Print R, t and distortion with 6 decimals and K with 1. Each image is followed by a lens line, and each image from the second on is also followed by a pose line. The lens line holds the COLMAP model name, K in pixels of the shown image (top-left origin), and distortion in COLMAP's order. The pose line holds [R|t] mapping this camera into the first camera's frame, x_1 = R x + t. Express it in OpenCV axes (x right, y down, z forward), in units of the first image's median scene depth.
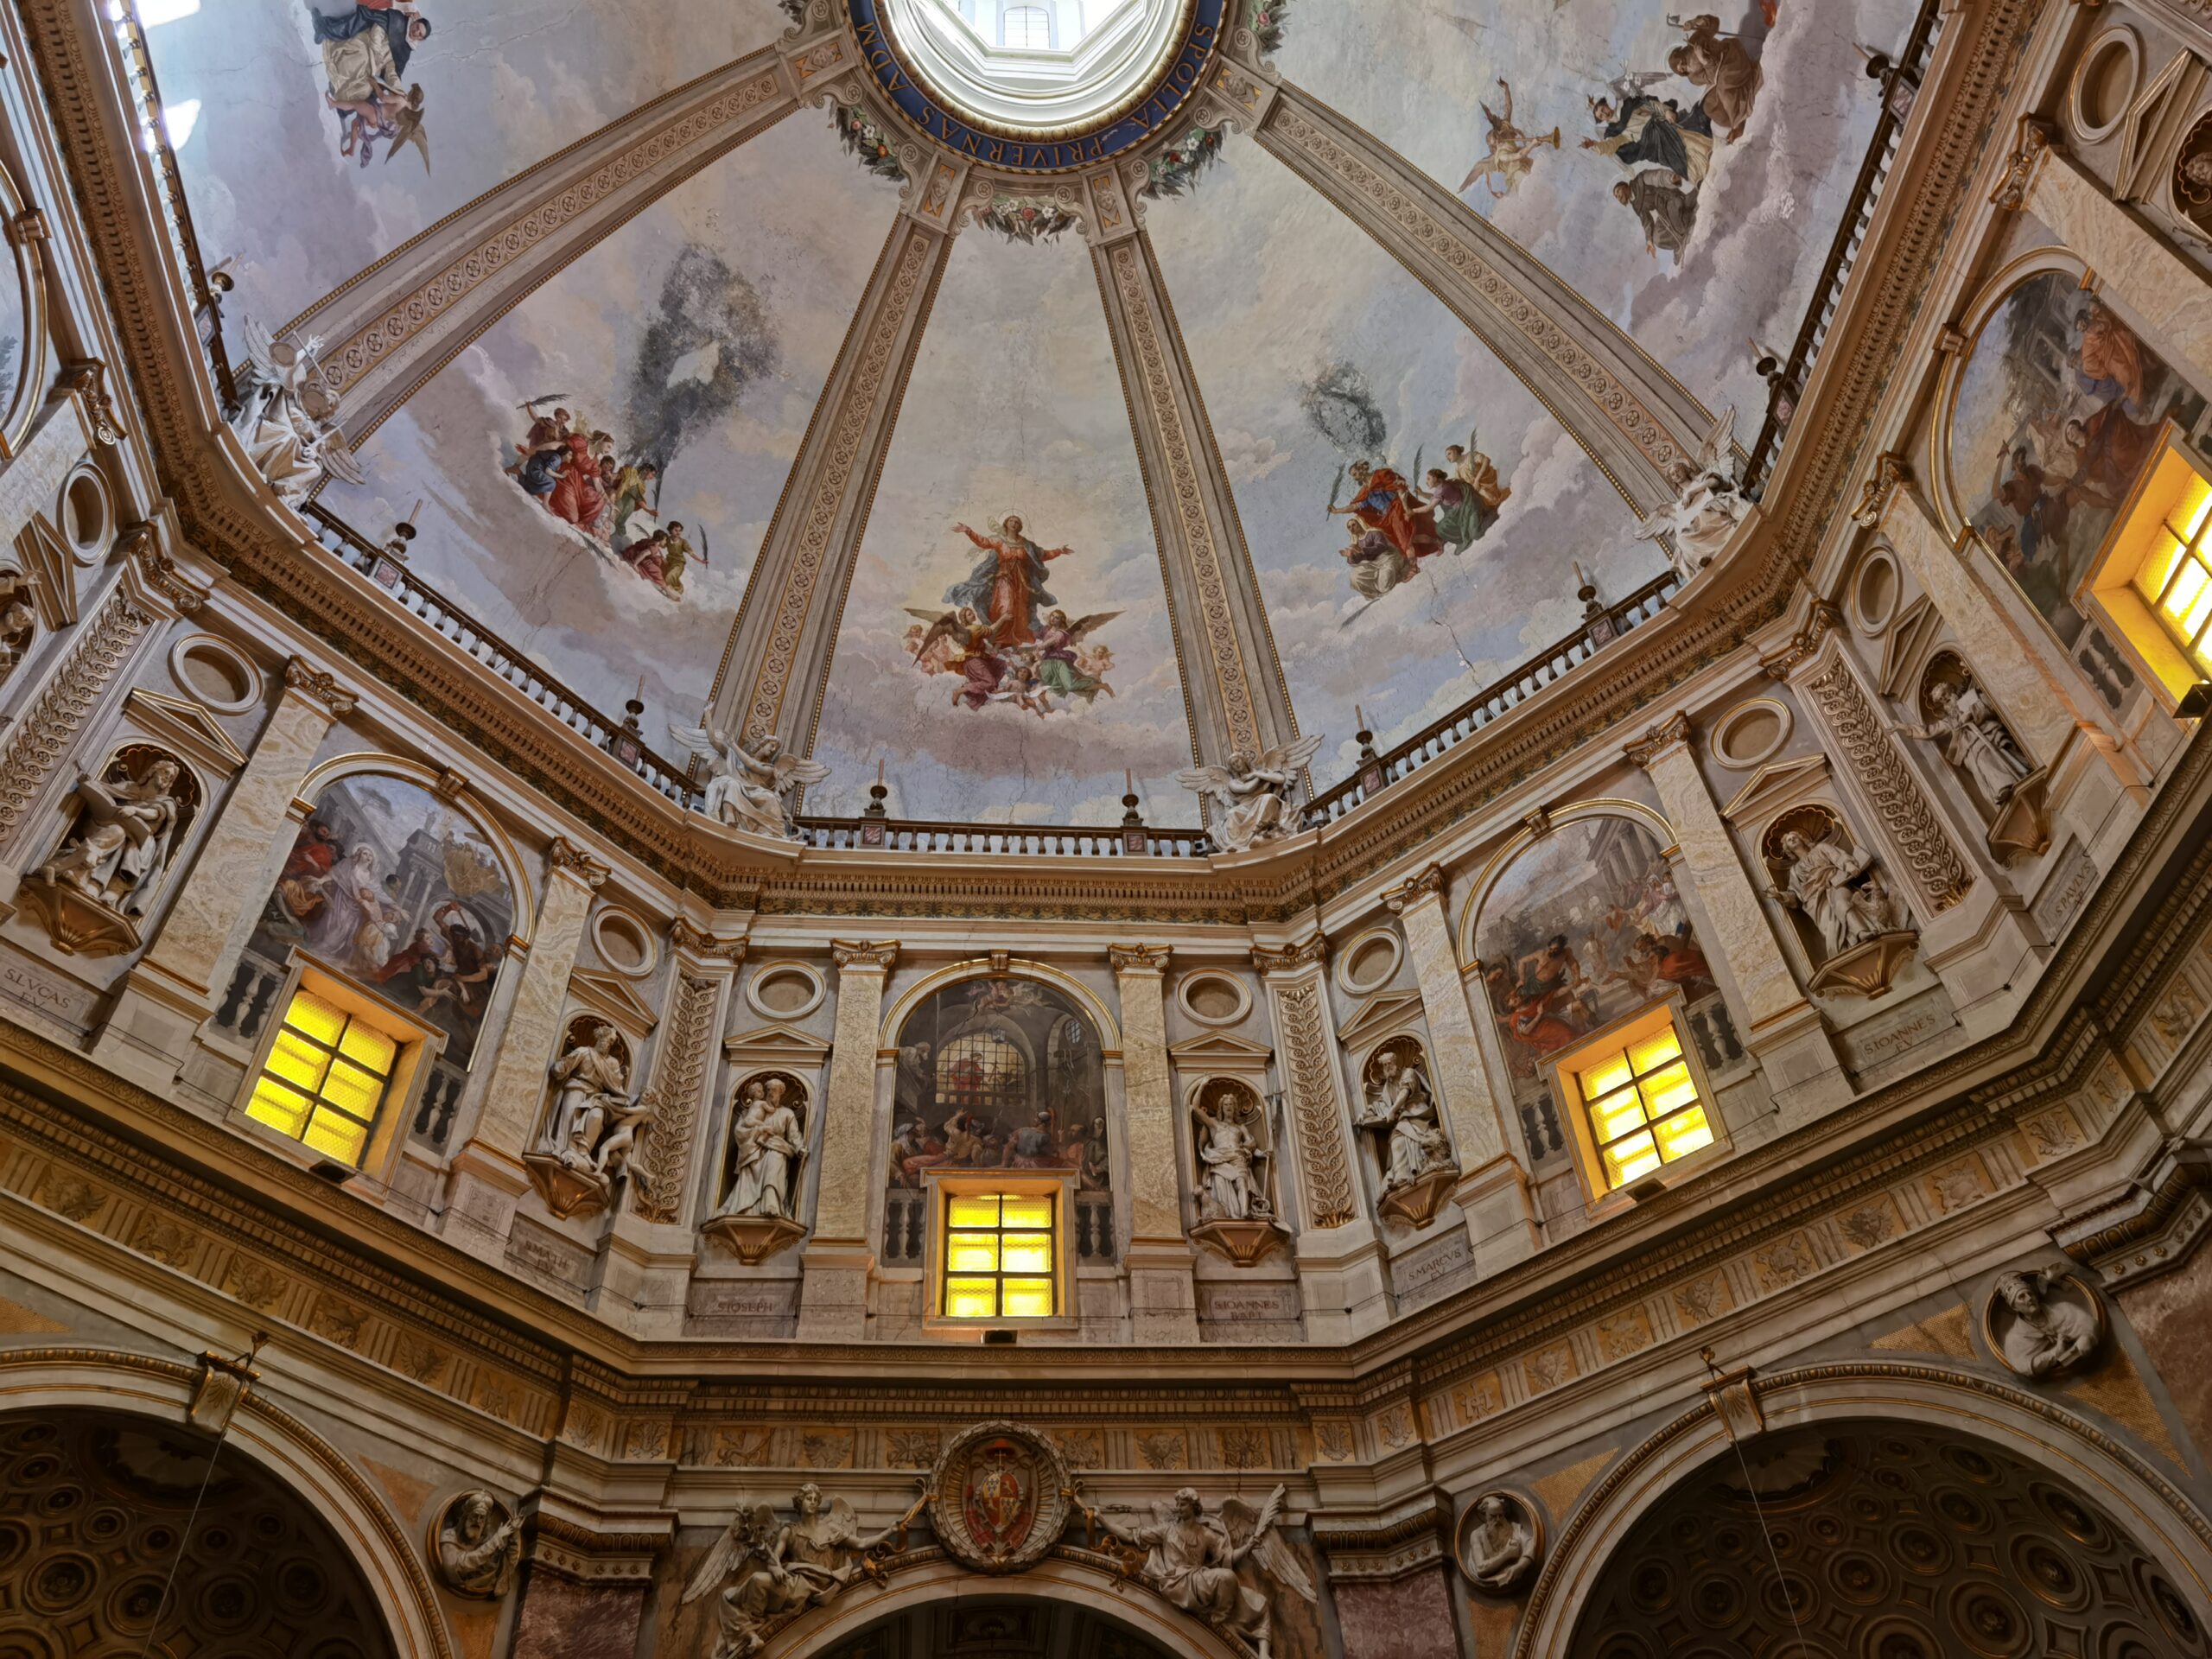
lens RADIAL K [[1784.6, 0, 1108.5], [0, 1784.6, 826.9], [0, 0, 1]] dist [0.006643, 0.093214]
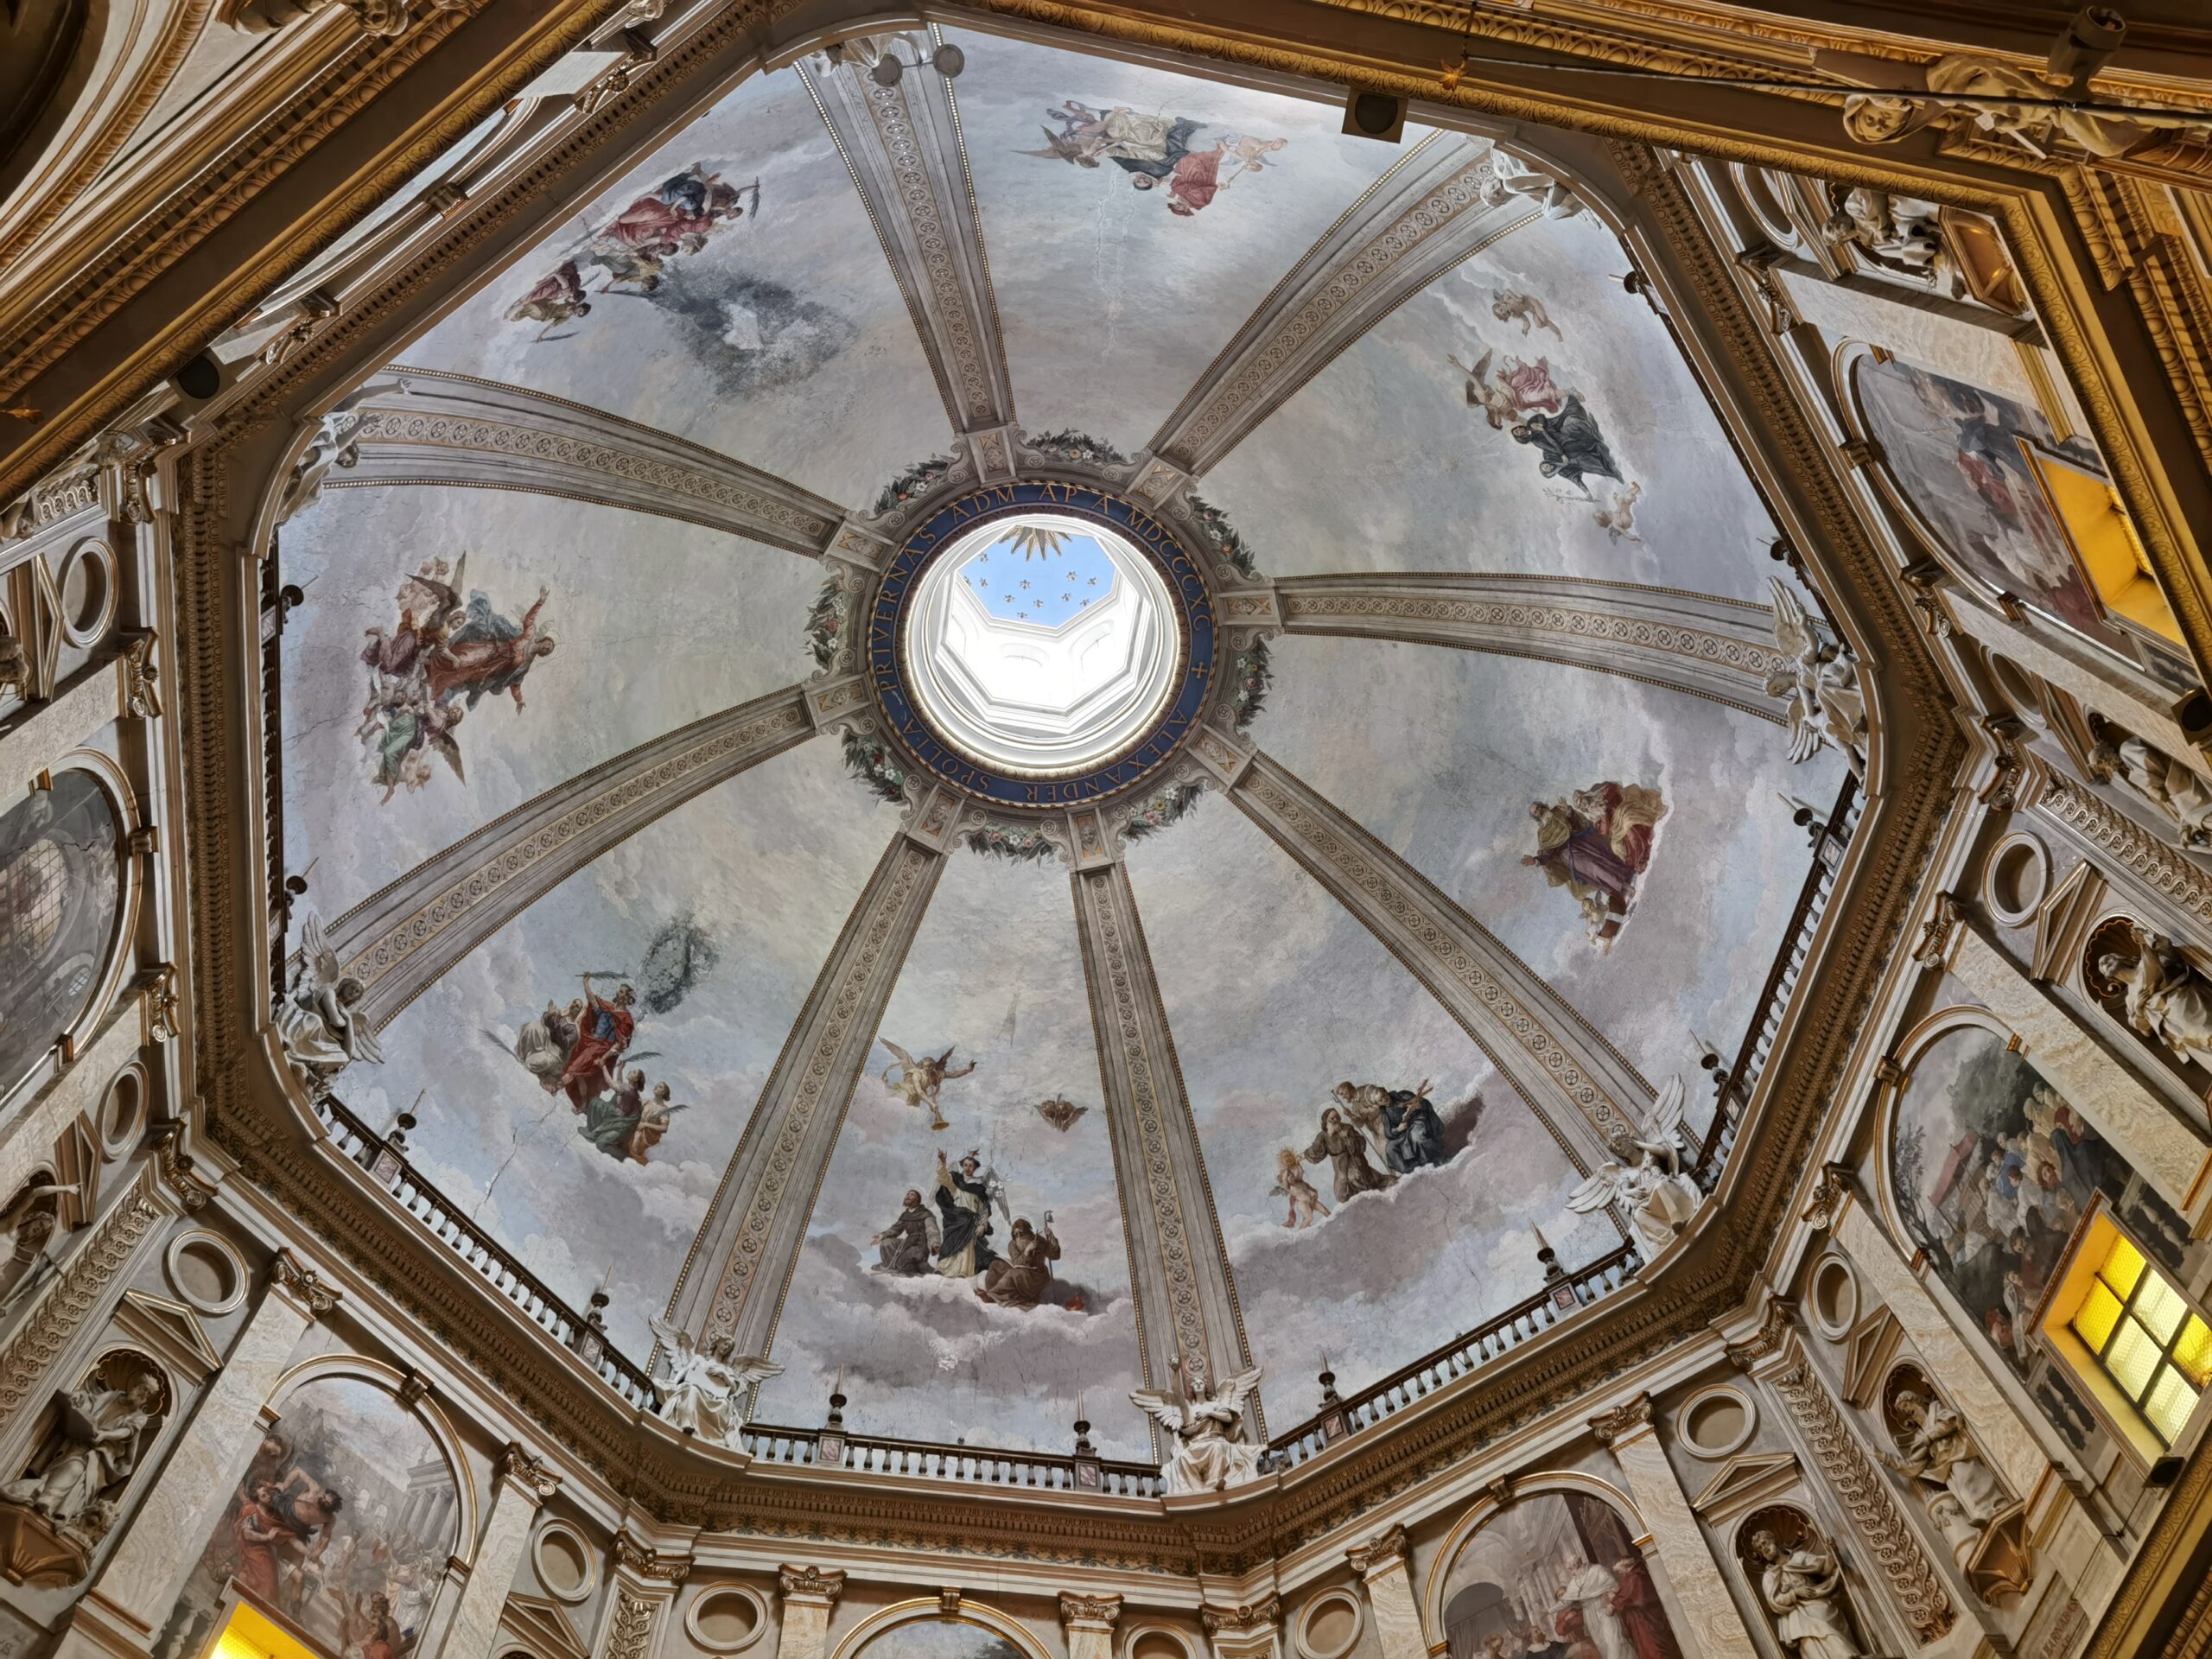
lens RADIAL K [[1784.6, 0, 1108.5], [0, 1784.6, 826.9], [0, 0, 1]] dist [0.006643, 0.093214]
pose [[-0.087347, 0.927112, 0.364463, -0.390576], [-0.714785, 0.196505, -0.671169, 0.302880], [-0.693868, -0.319138, 0.645522, 0.238059]]
